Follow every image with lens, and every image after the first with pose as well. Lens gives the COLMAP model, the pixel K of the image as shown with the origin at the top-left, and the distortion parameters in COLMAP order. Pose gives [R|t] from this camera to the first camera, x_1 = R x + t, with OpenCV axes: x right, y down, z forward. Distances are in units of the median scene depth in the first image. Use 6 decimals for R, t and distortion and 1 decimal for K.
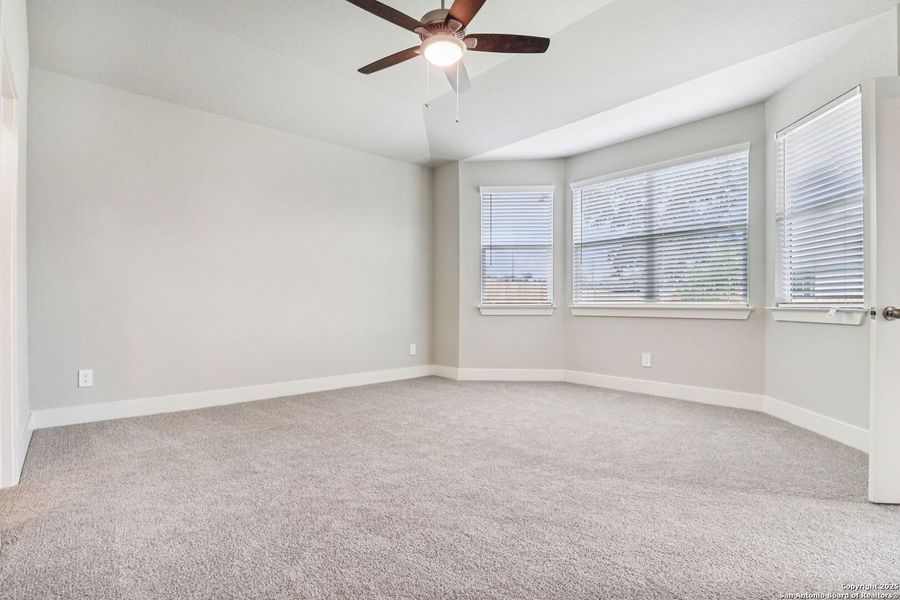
lens RADIAL K [[449.8, 0, 444.0], [0, 449.8, 274.7], [0, 0, 1]] dist [0.000342, -0.011846]
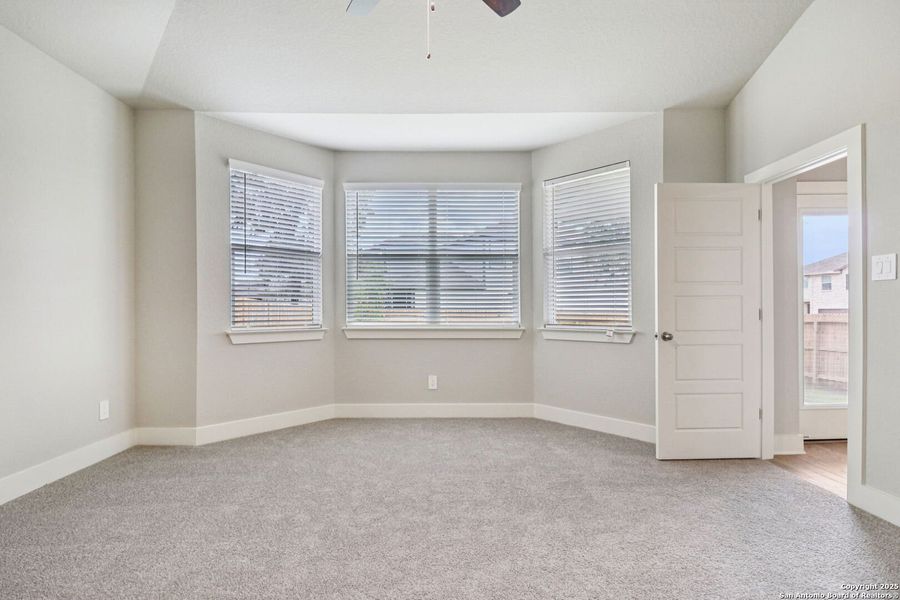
lens RADIAL K [[437.9, 0, 445.9], [0, 437.9, 298.3], [0, 0, 1]] dist [0.000413, -0.015339]
pose [[0.646144, 0.020254, 0.762947, -0.252969], [-0.048331, 0.998727, 0.014419, -0.008378], [-0.761684, -0.046190, 0.646300, 0.357577]]
